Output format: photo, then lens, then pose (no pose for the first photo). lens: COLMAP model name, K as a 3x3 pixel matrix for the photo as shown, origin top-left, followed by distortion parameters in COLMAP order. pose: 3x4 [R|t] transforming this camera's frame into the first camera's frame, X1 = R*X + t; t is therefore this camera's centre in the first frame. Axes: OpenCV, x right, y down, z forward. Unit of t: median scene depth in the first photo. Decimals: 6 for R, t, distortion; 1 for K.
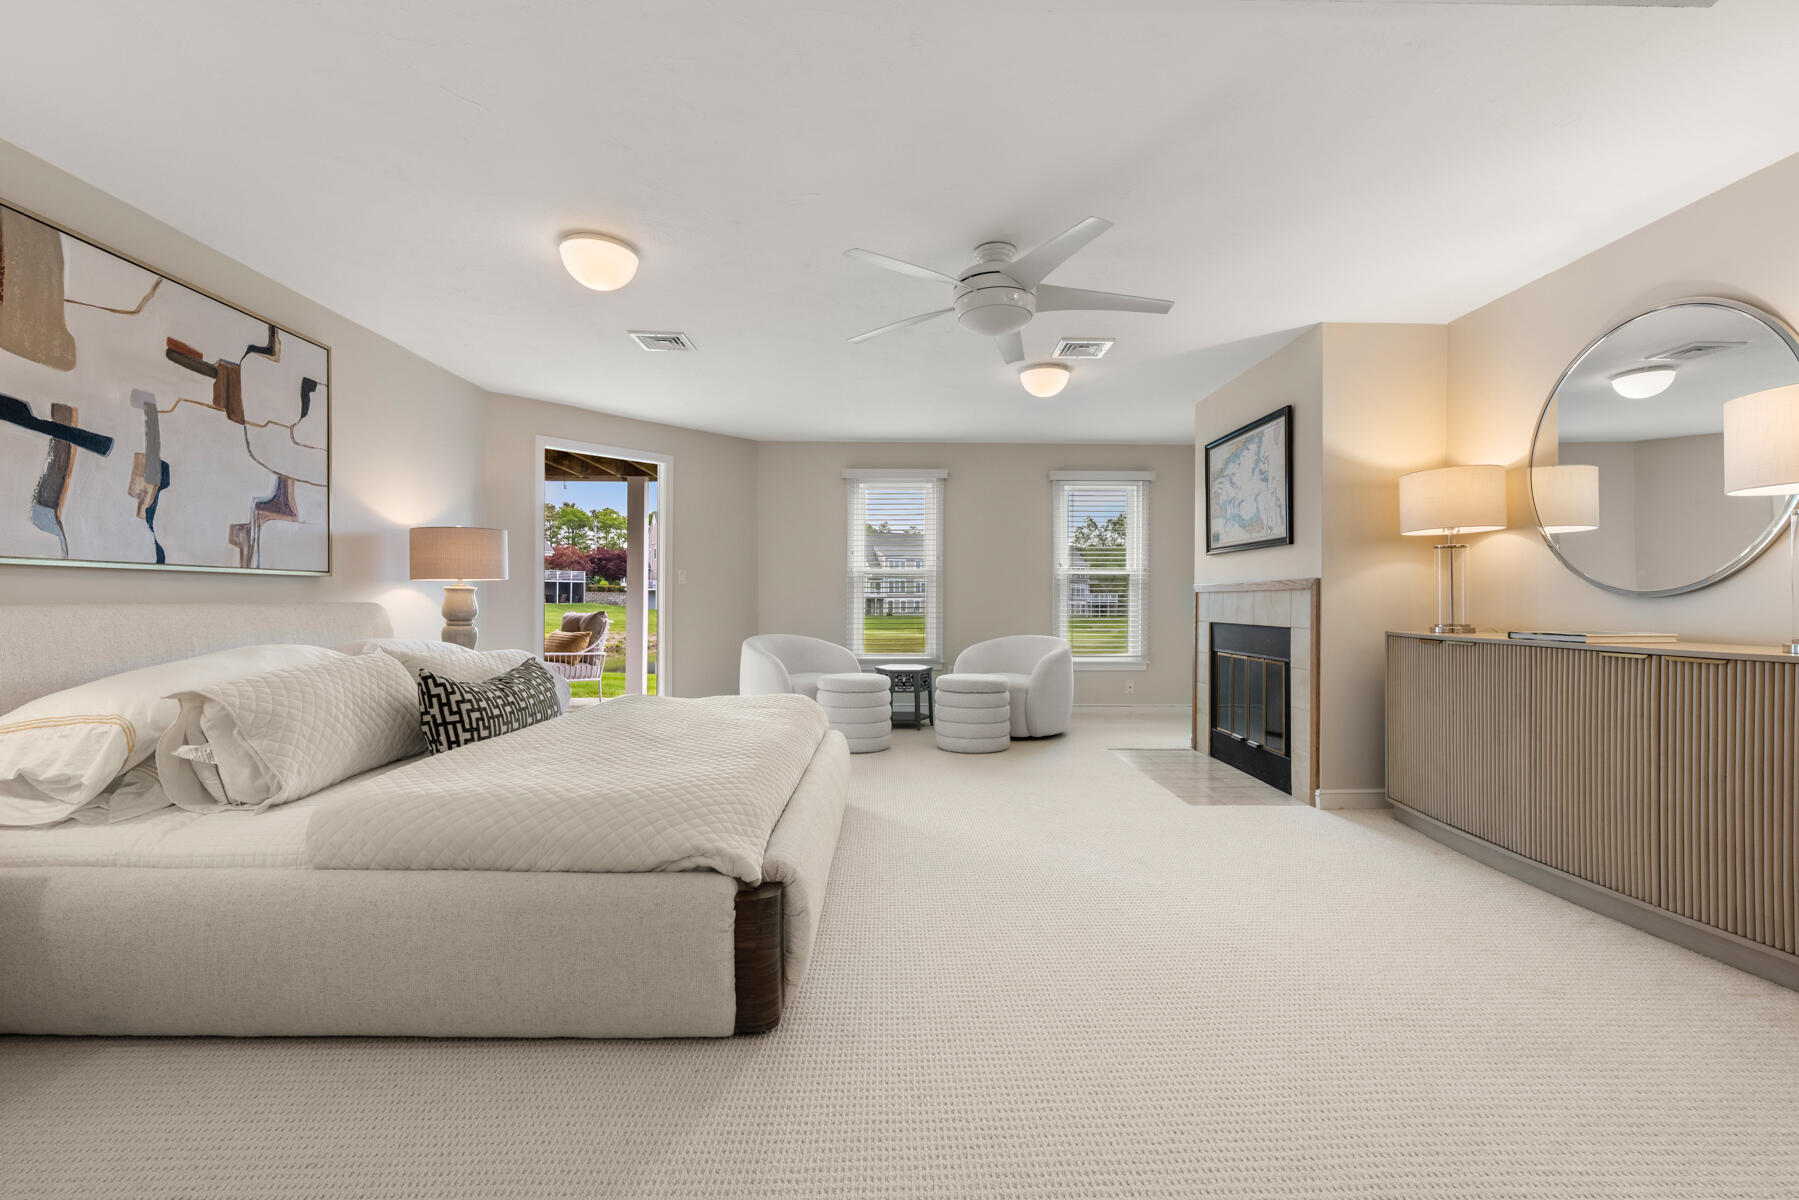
lens RADIAL K [[753.6, 0, 911.3], [0, 753.6, 601.7], [0, 0, 1]] dist [-0.003894, 0.000904]
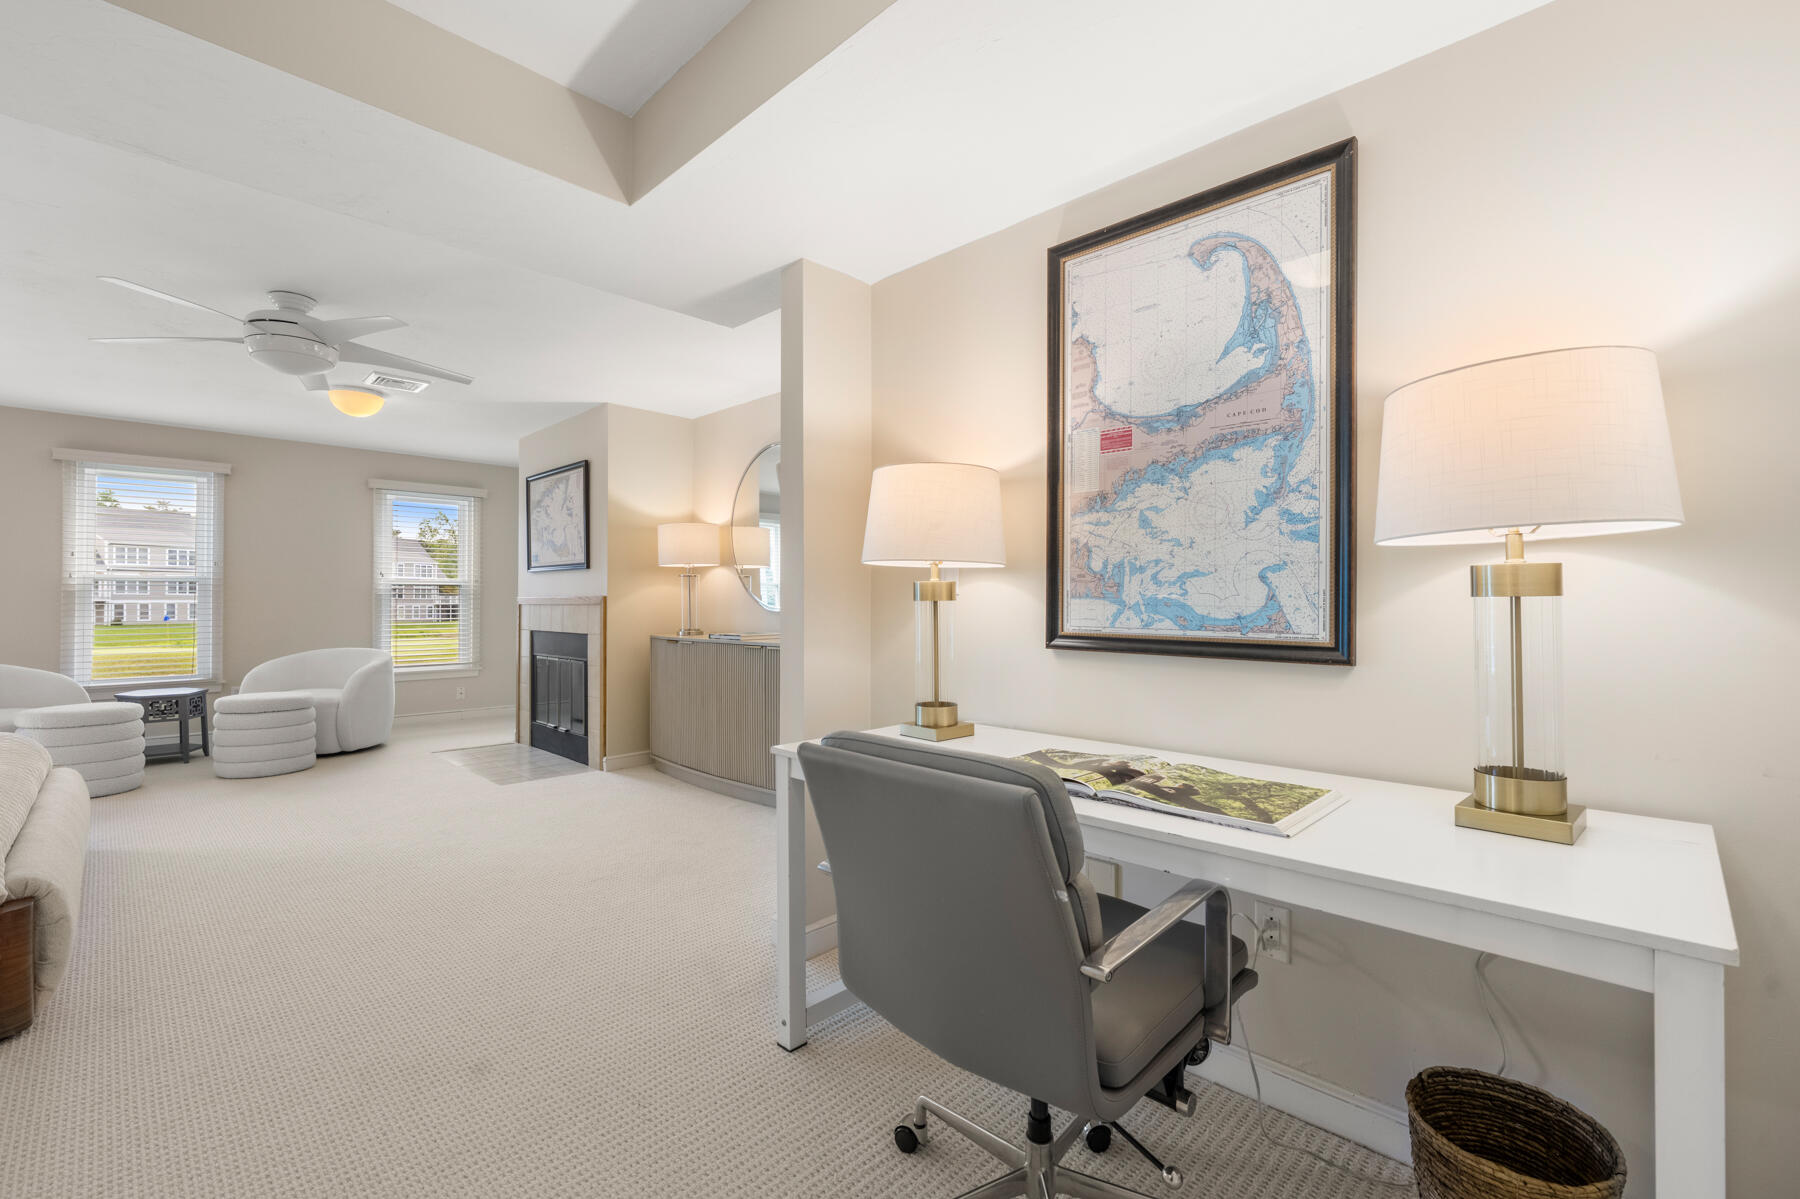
lens RADIAL K [[754.1, 0, 888.0], [0, 754.1, 596.6], [0, 0, 1]] dist [-0.003894, 0.000904]
pose [[0.717954, 0.002544, 0.696086, -0.021790], [0.003617, 0.999966, -0.007385, -0.019655], [-0.696081, 0.007820, 0.717921, -0.300426]]
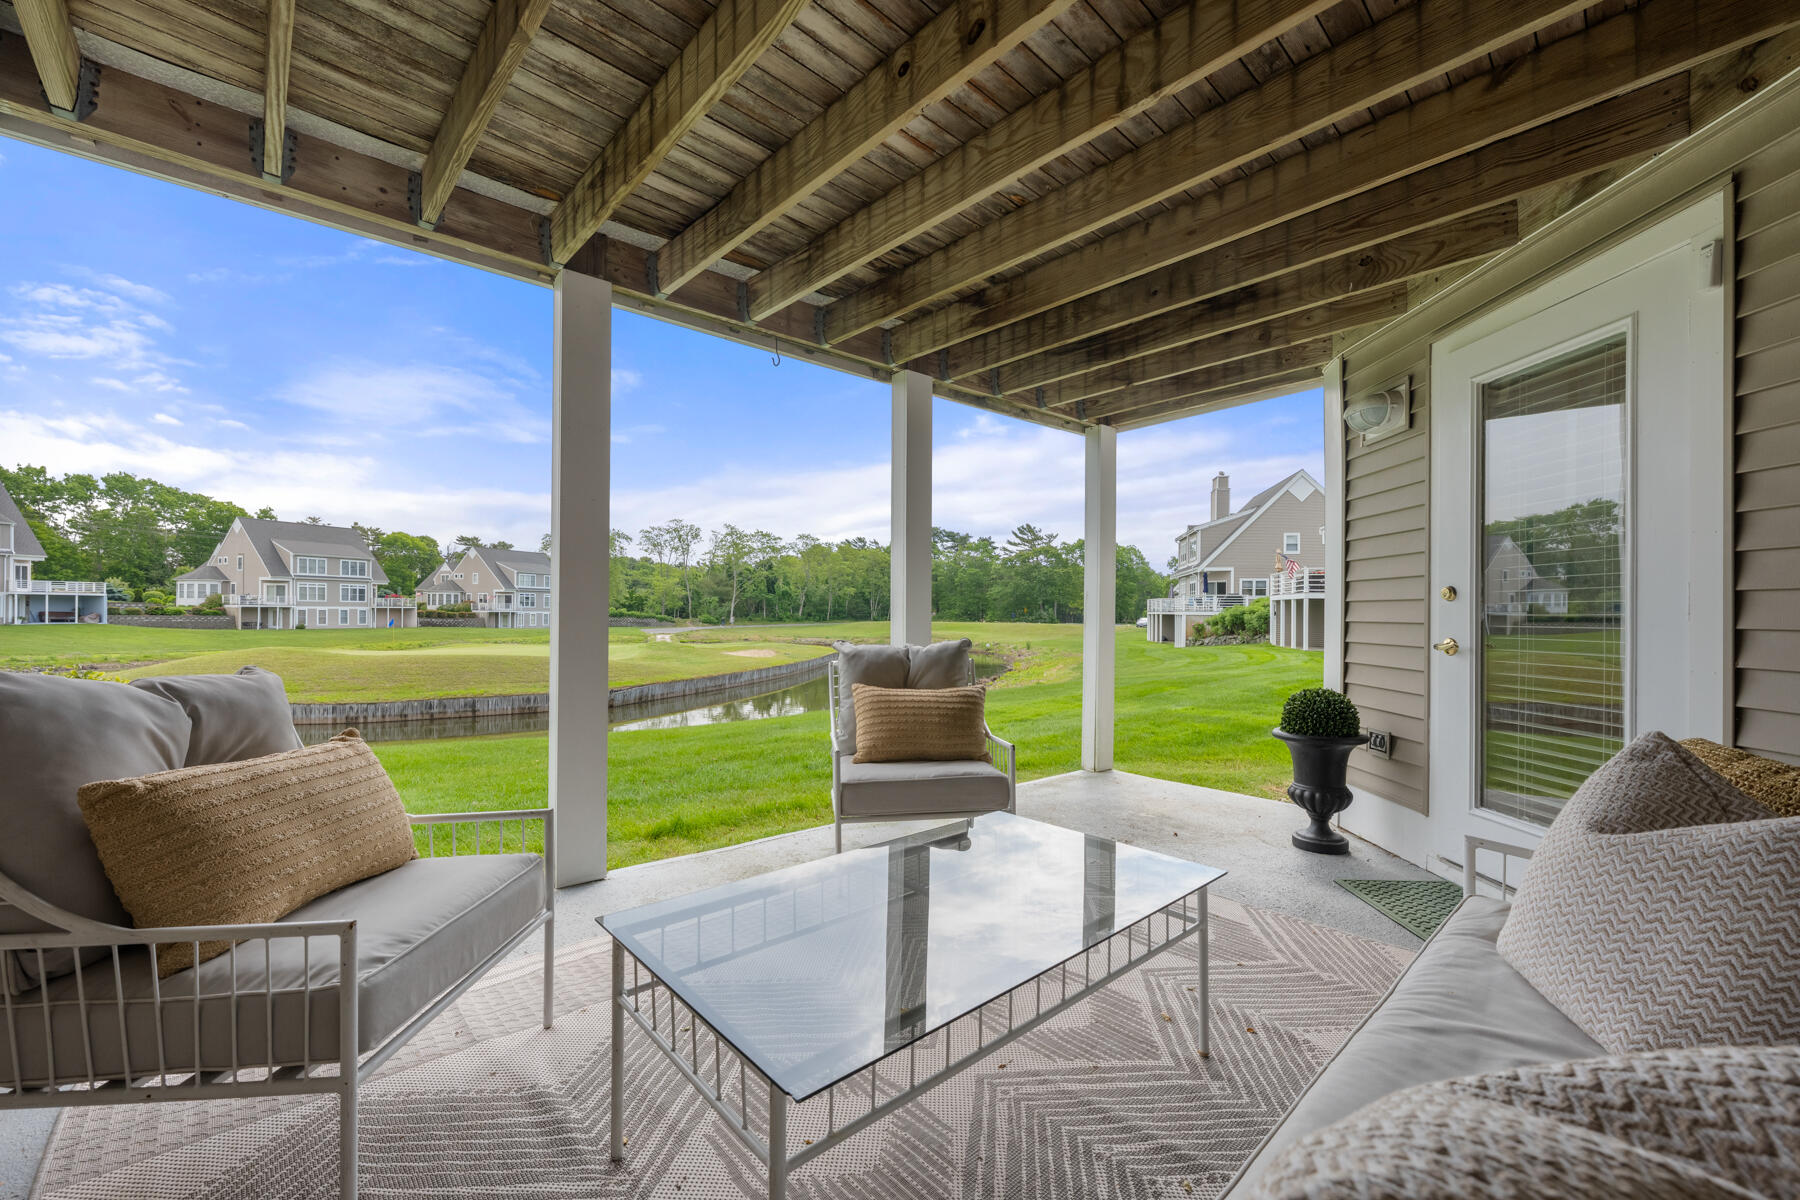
lens RADIAL K [[708.5, 0, 912.0], [0, 708.5, 607.9], [0, 0, 1]] dist [-0.002427, 0.000936]
pose [[0.748386, 0.006974, 0.663226, -1.726771], [-0.002680, 0.999968, -0.007491, 0.005454], [-0.663258, 0.003828, 0.748381, 1.771271]]
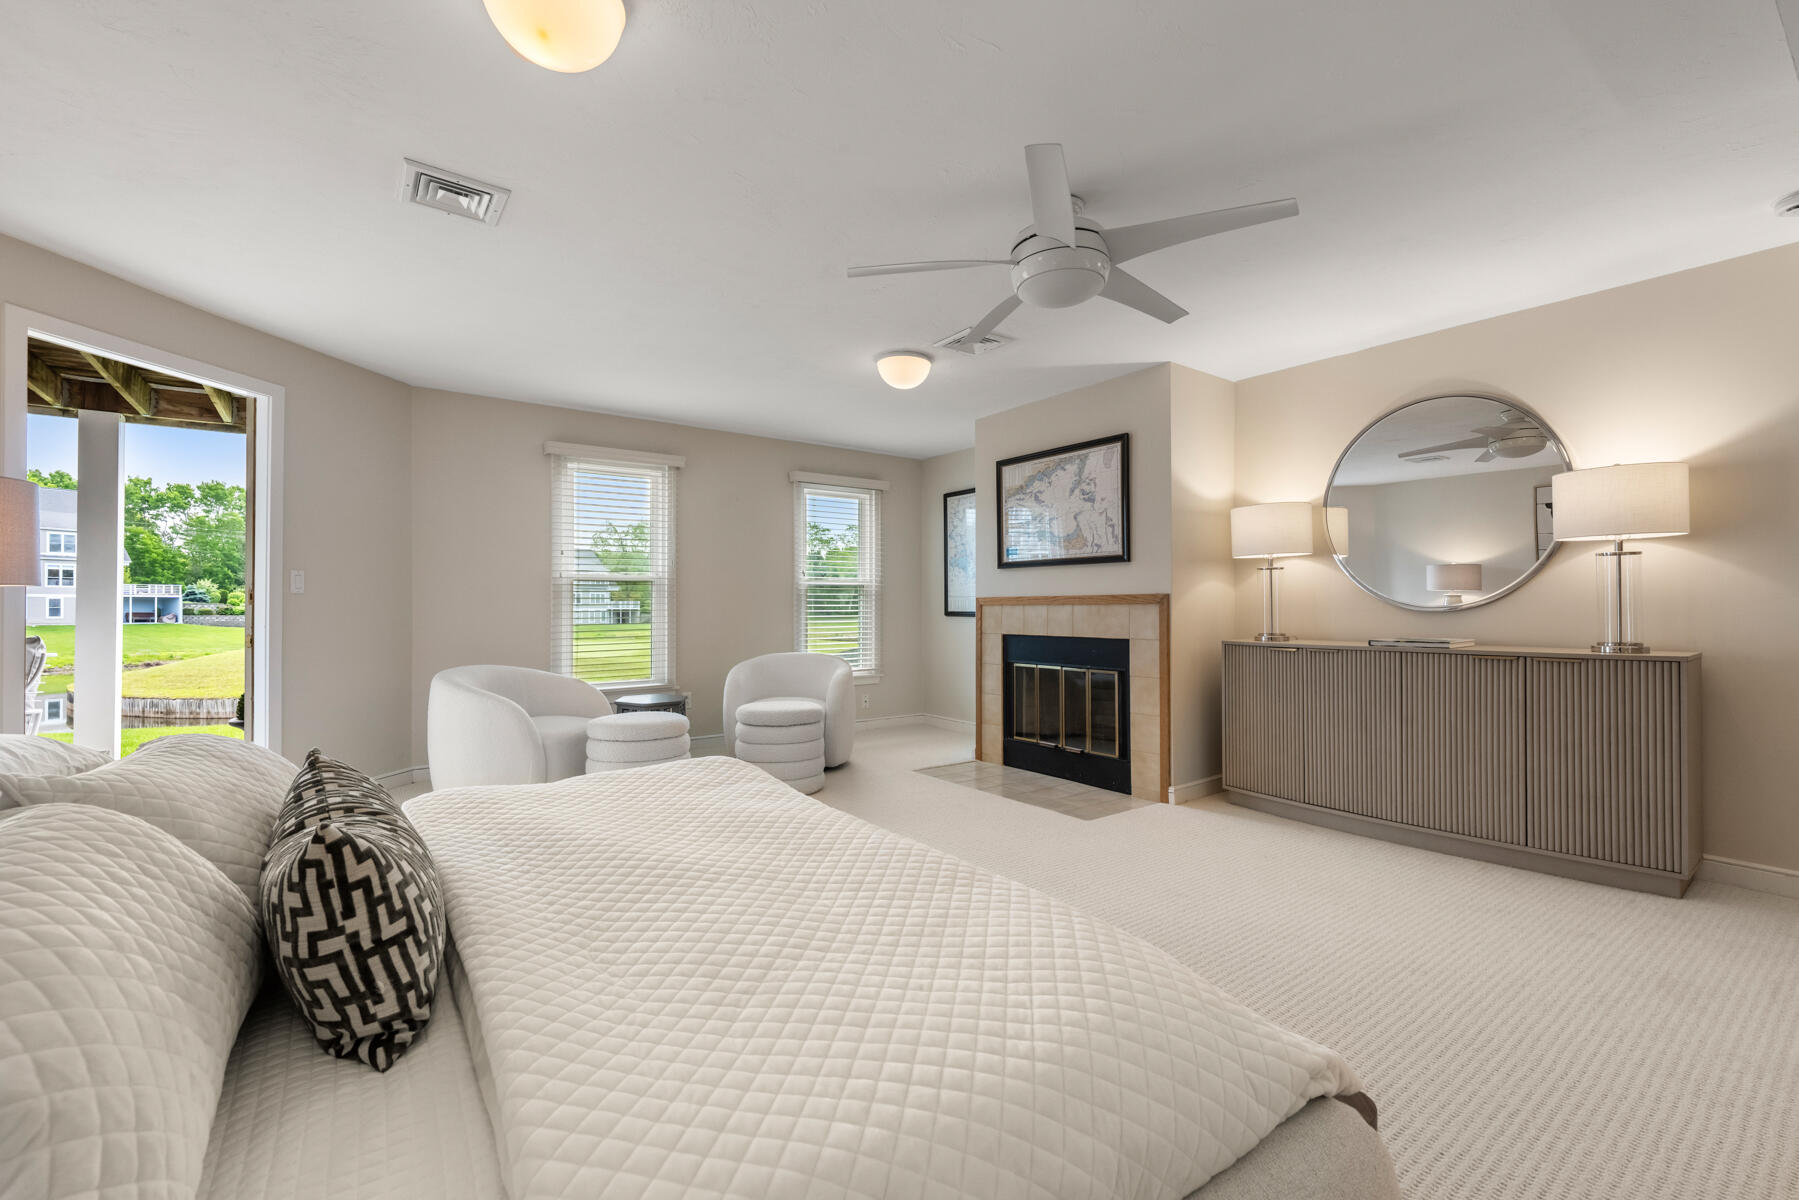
lens RADIAL K [[753.6, 0, 900.7], [0, 753.6, 597.6], [0, 0, 1]] dist [-0.003894, 0.000904]
pose [[0.820511, 0.001397, 0.571629, -0.419255], [0.006444, 0.999911, -0.011694, -0.015428], [-0.571595, 0.013278, 0.820429, 0.334111]]
